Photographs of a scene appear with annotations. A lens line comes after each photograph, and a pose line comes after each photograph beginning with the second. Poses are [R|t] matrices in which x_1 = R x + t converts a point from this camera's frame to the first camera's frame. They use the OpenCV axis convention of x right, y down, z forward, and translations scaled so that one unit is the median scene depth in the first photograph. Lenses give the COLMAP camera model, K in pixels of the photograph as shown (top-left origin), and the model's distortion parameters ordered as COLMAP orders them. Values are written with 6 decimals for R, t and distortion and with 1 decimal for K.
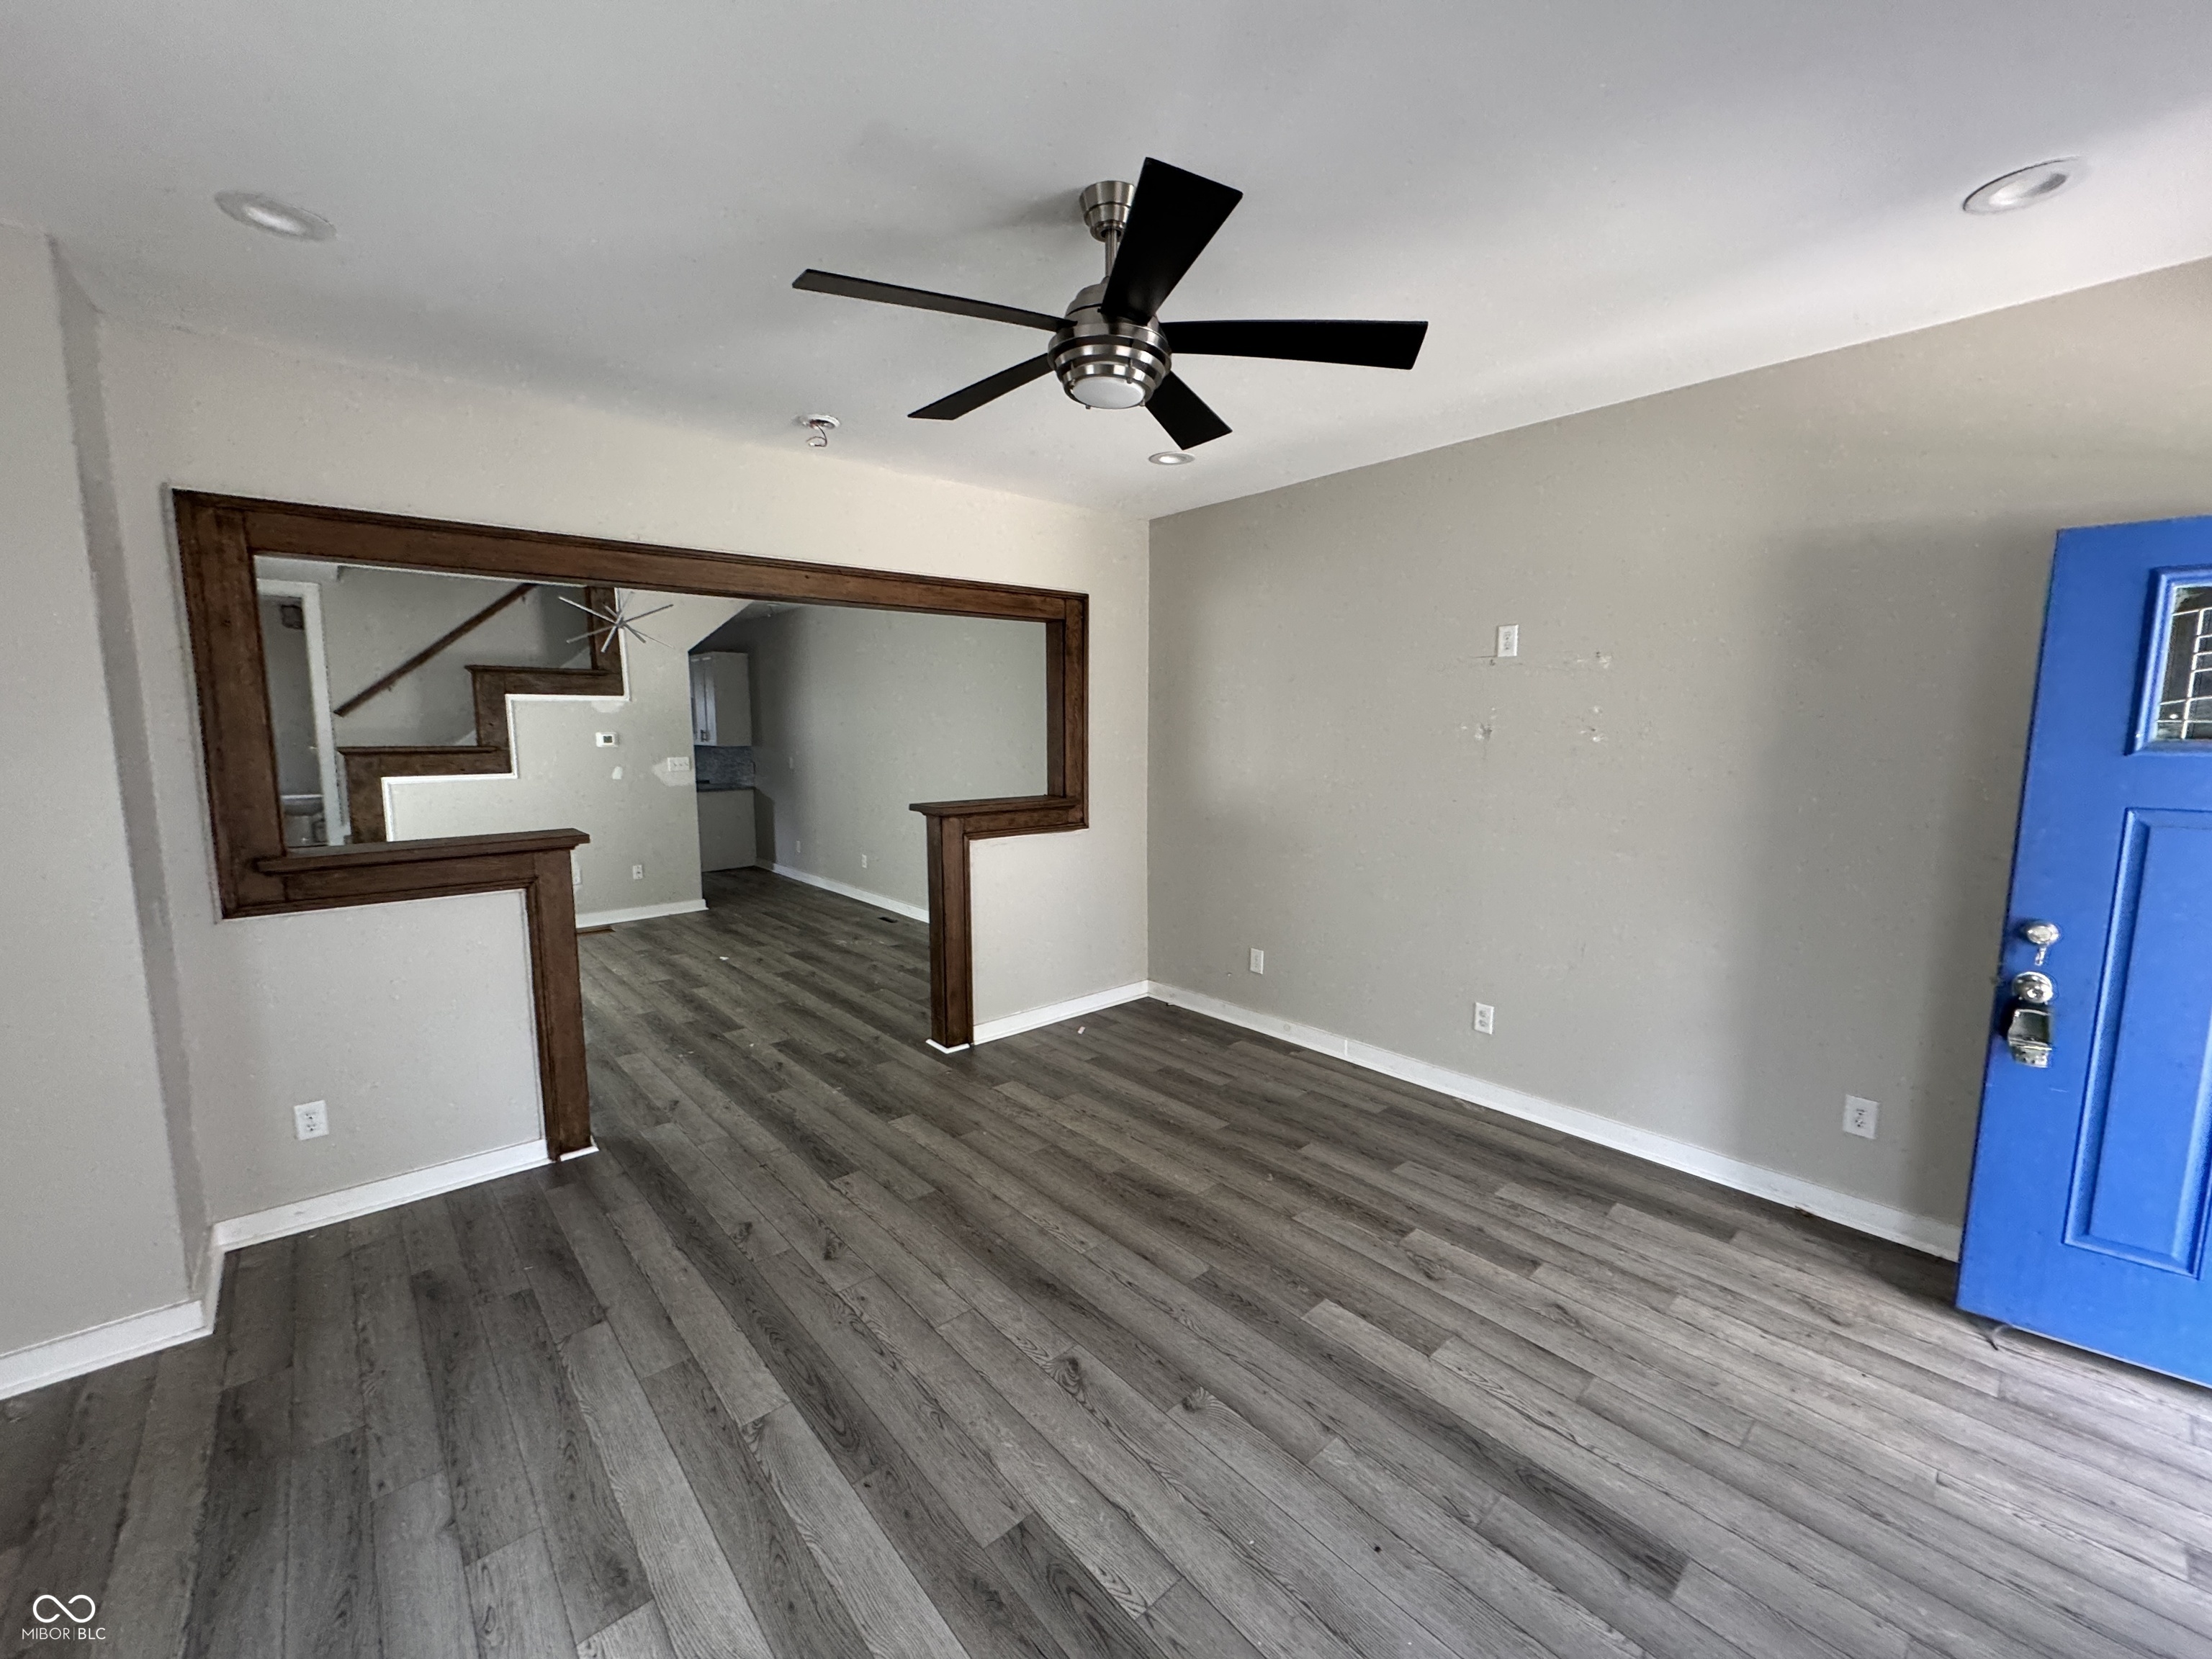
lens RADIAL K [[883.3, 0, 1102.8], [0, 883.3, 836.7], [0, 0, 1]] dist [0.000279, 0.000360]
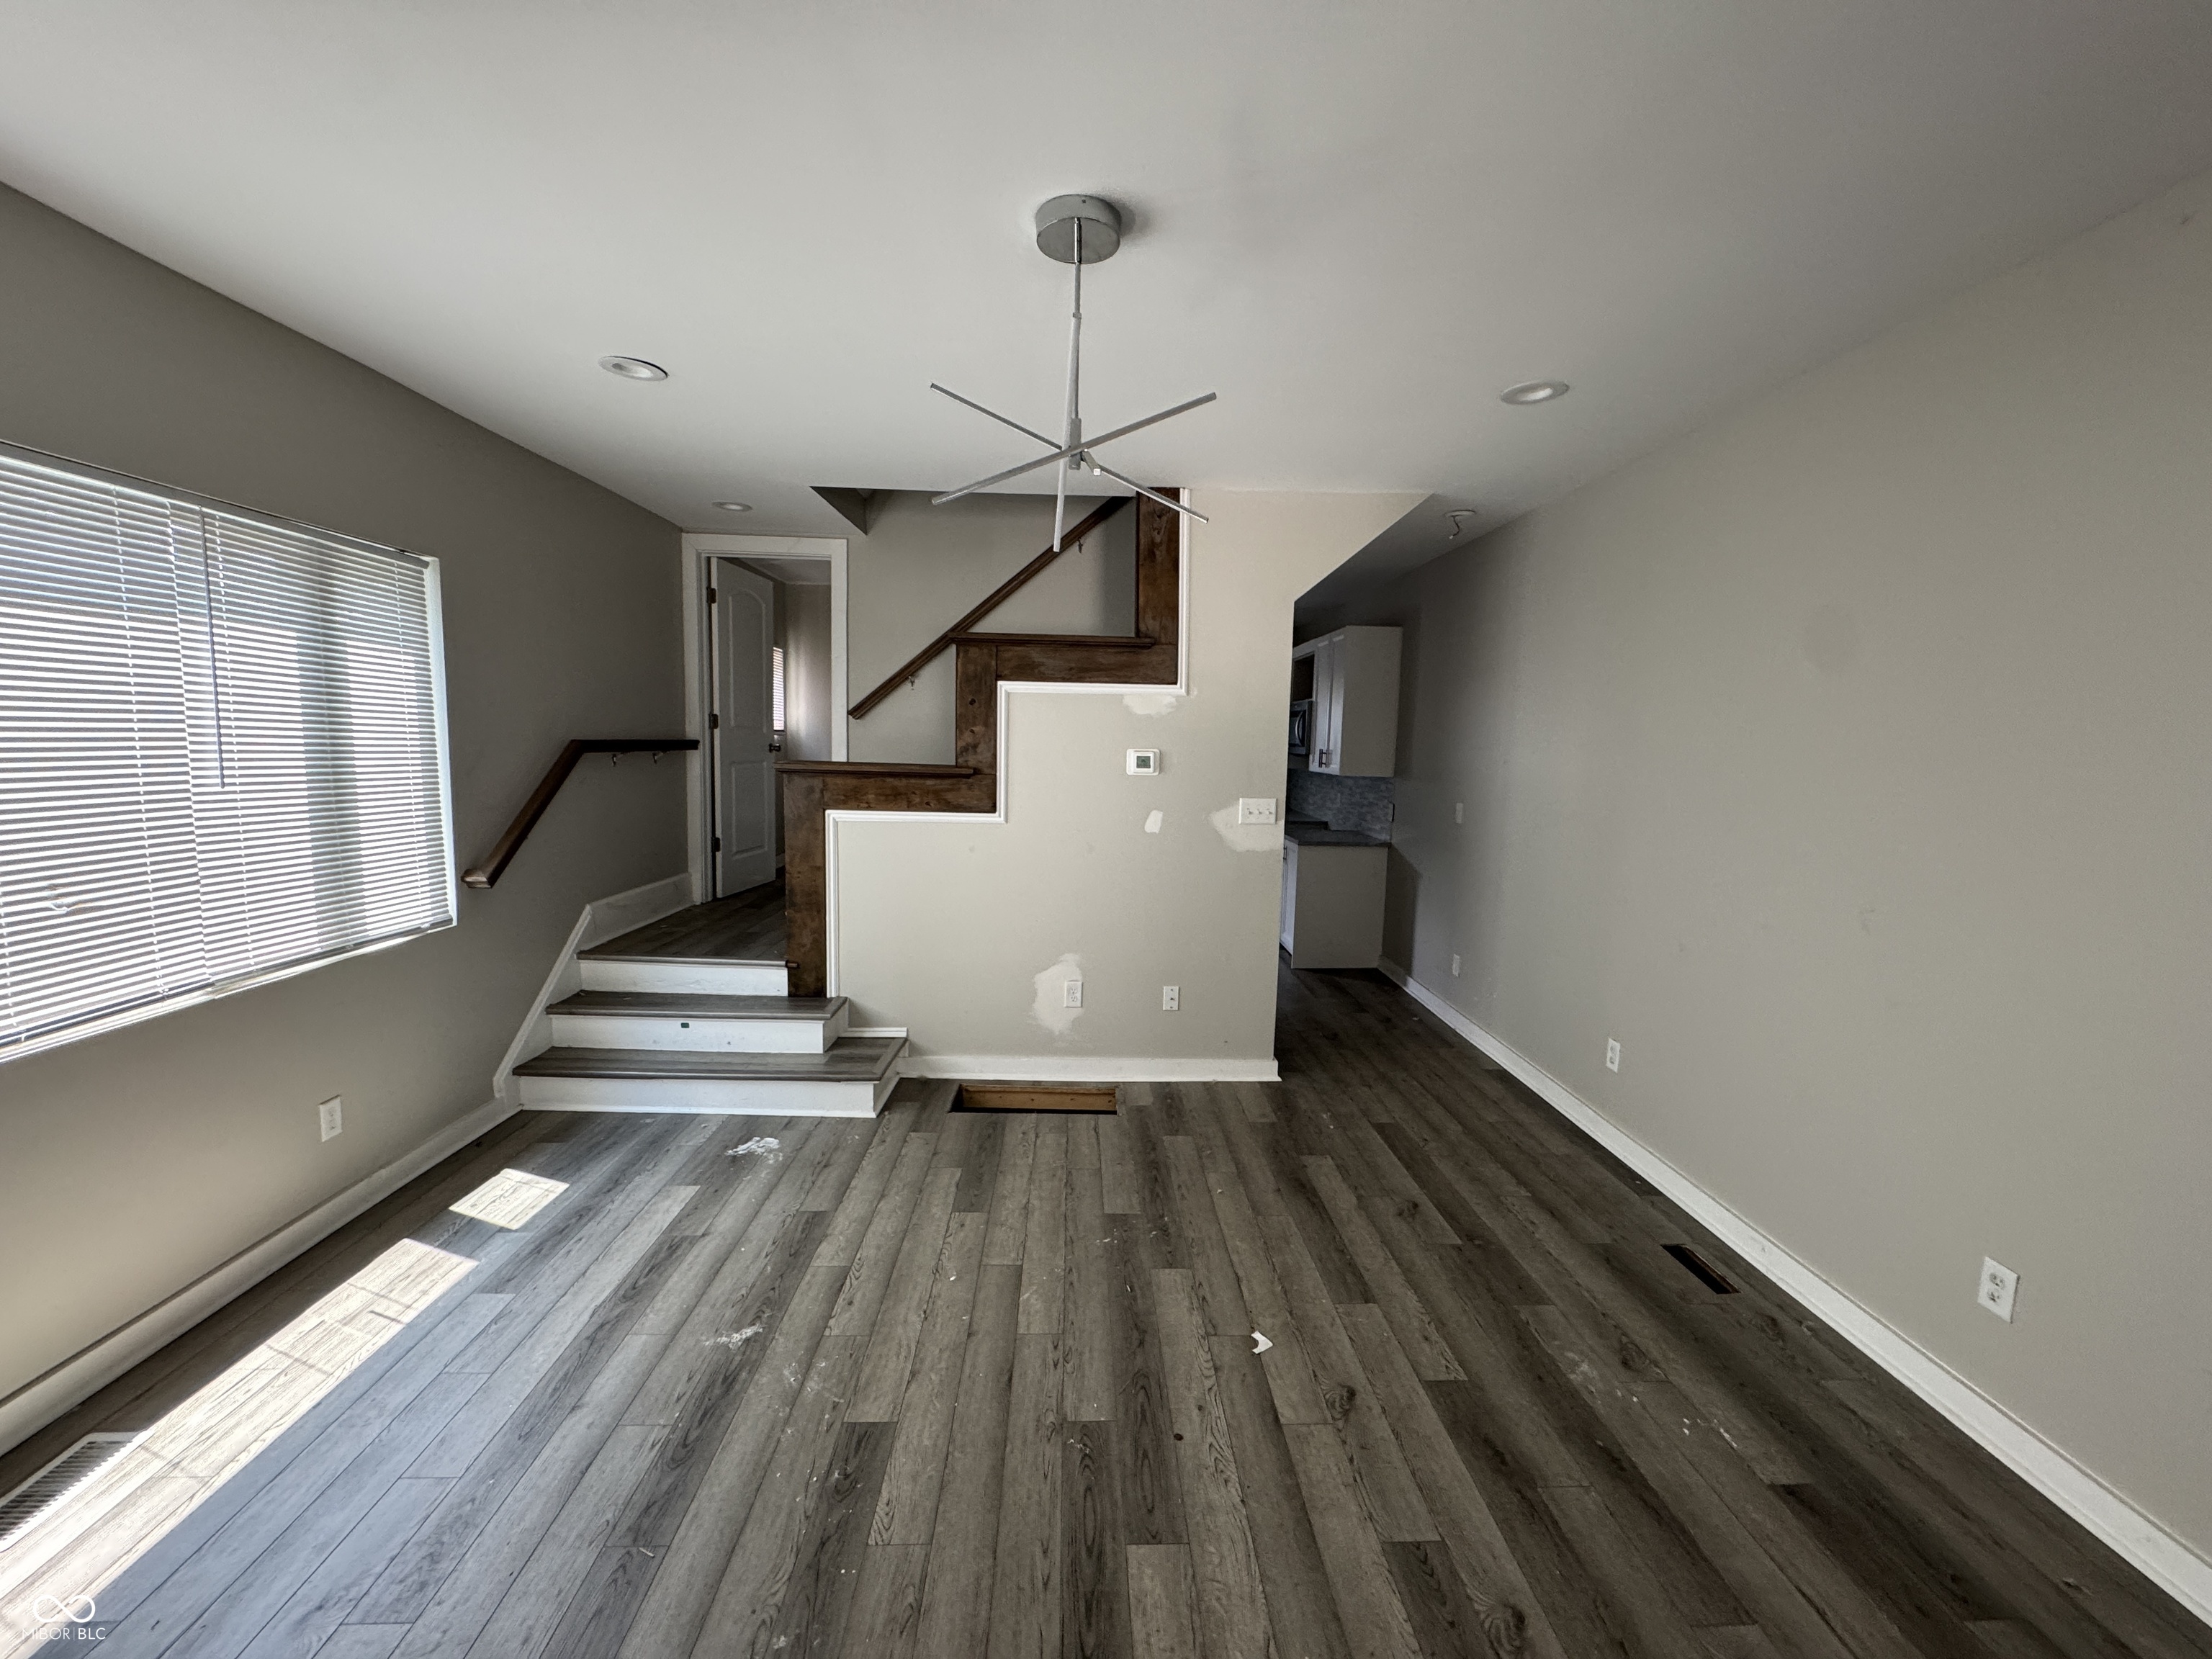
lens RADIAL K [[883.3, 0, 1102.8], [0, 883.3, 836.7], [0, 0, 1]] dist [0.000279, 0.000360]
pose [[0.768265, 0.089009, -0.633913, -0.465761], [-0.104089, 0.994477, 0.013487, -0.143510], [0.631612, 0.055622, 0.773287, 1.168004]]
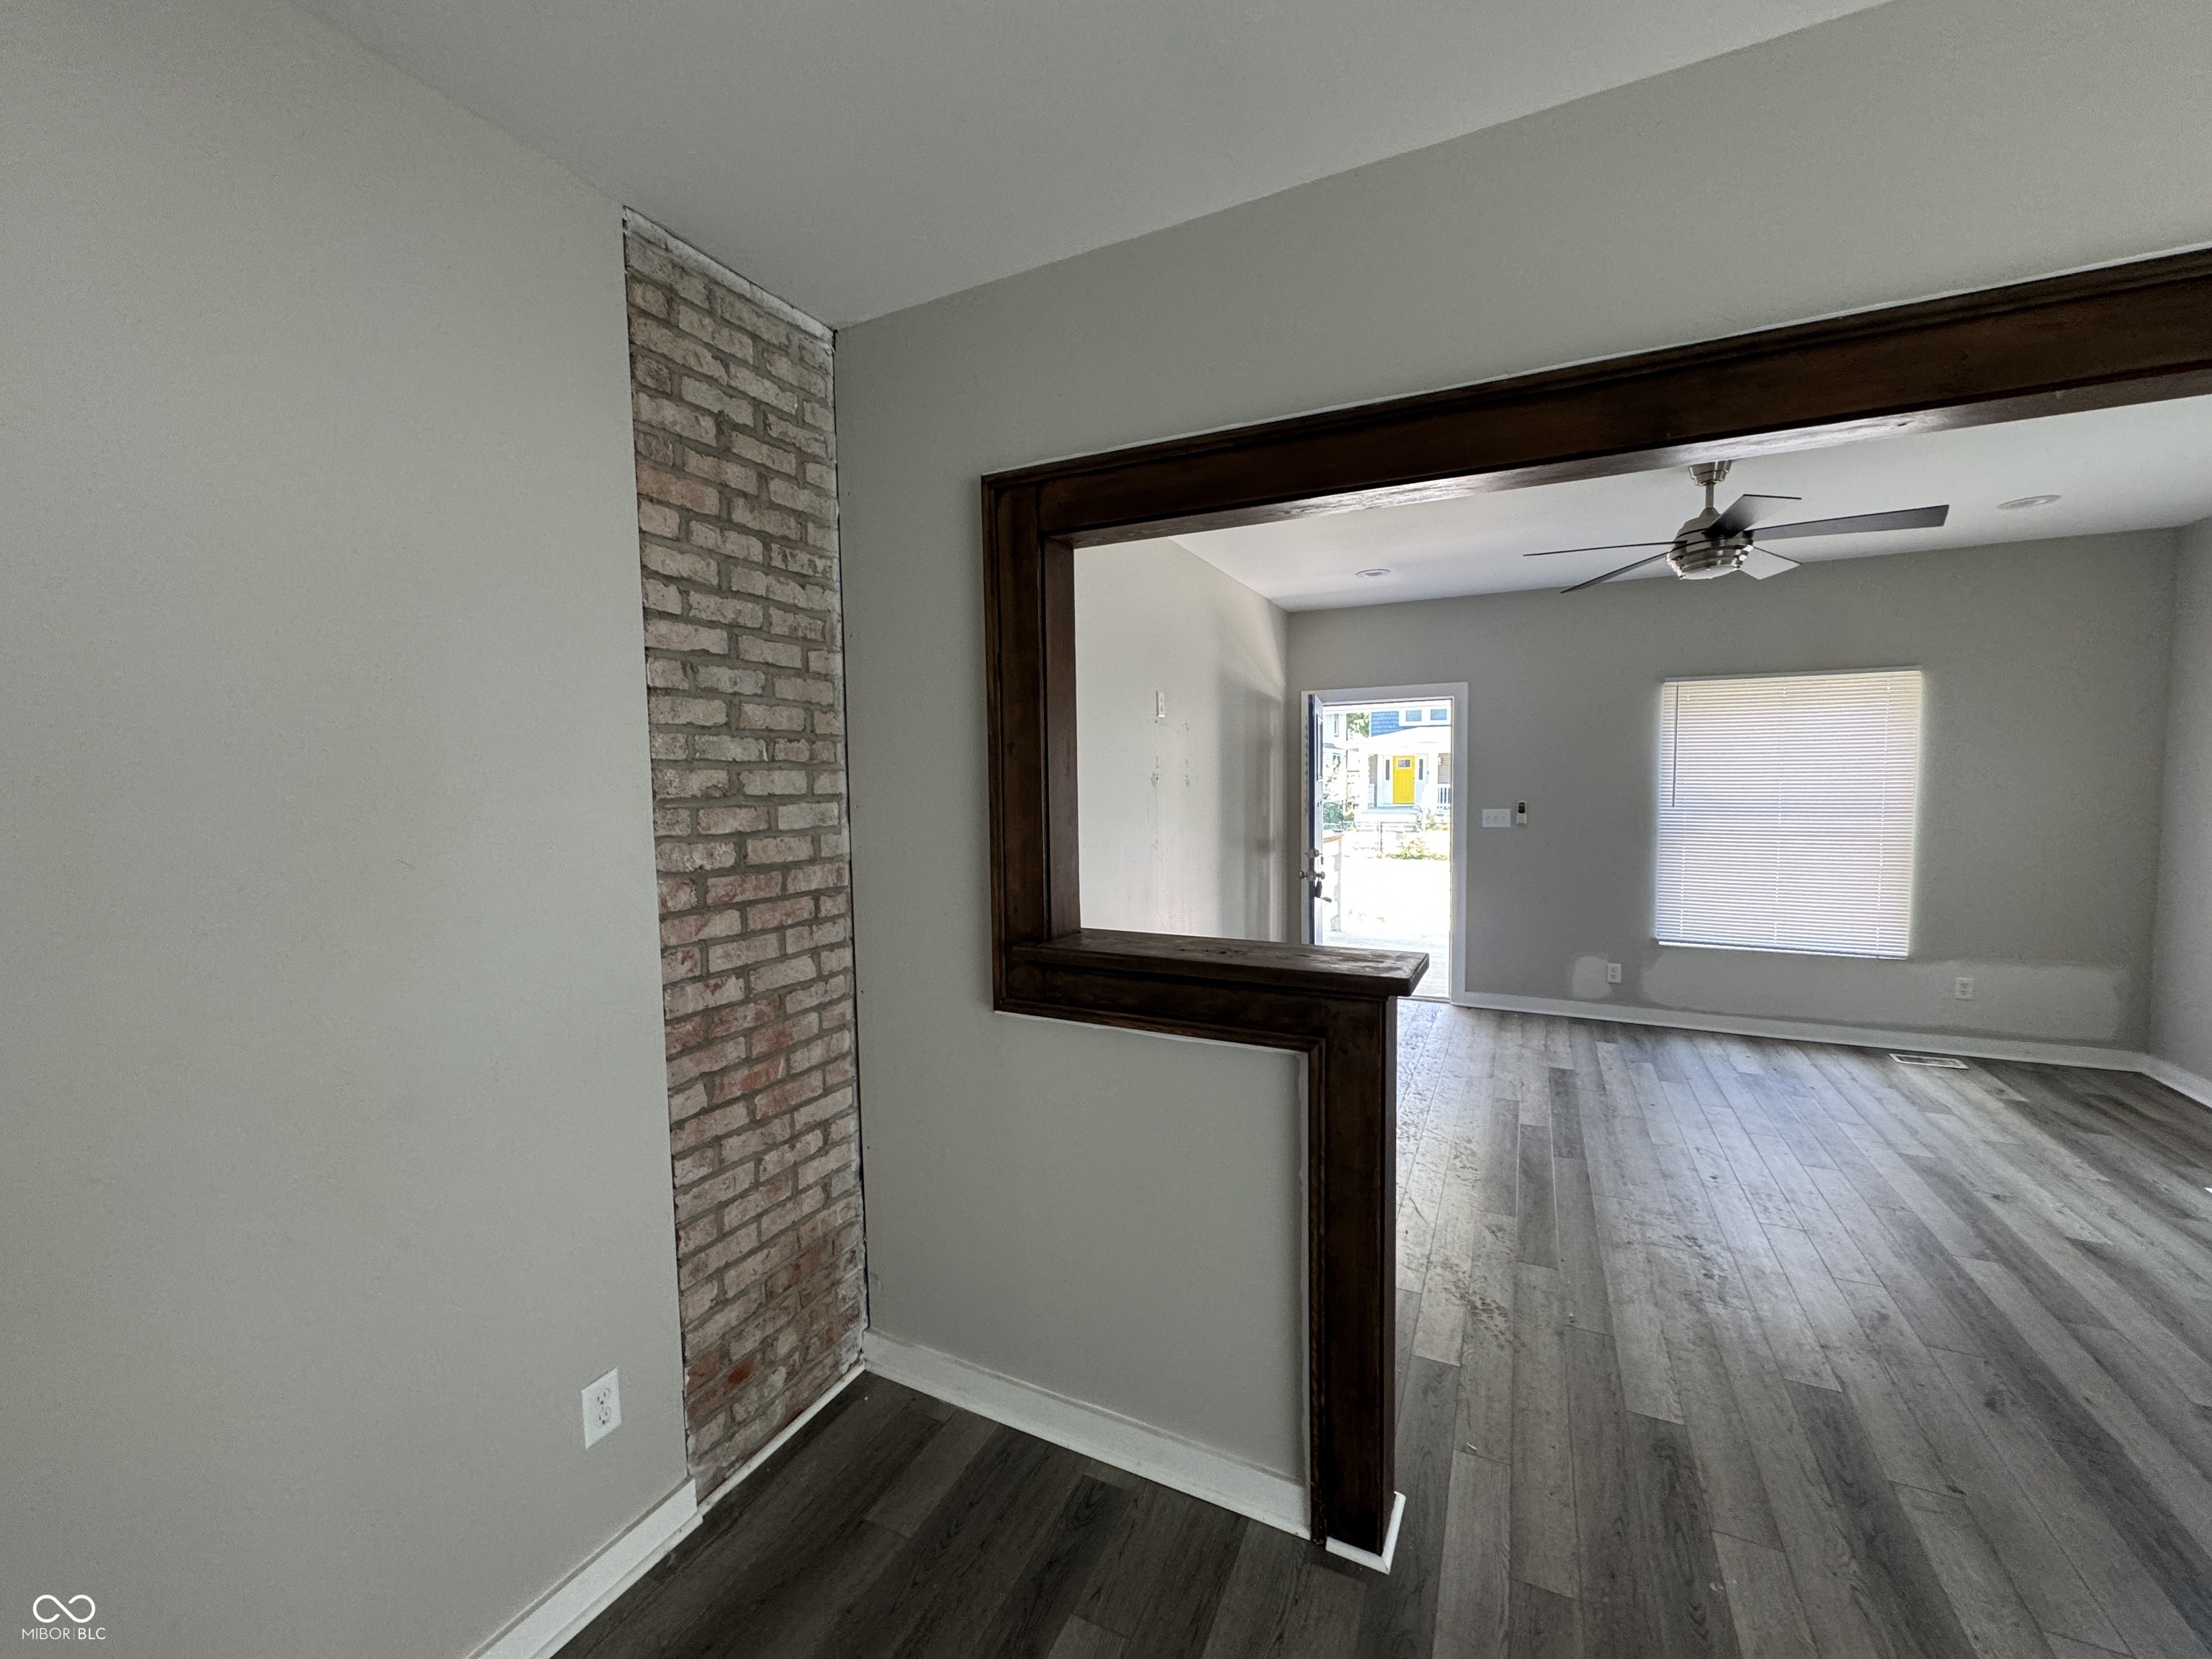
lens RADIAL K [[883.3, 0, 1102.8], [0, 883.3, 836.7], [0, 0, 1]] dist [0.000279, 0.000360]
pose [[-0.387220, -0.060600, 0.919994, -0.661192], [0.130057, 0.984270, 0.119574, -0.207559], [-0.912768, 0.165953, -0.373248, 1.619223]]
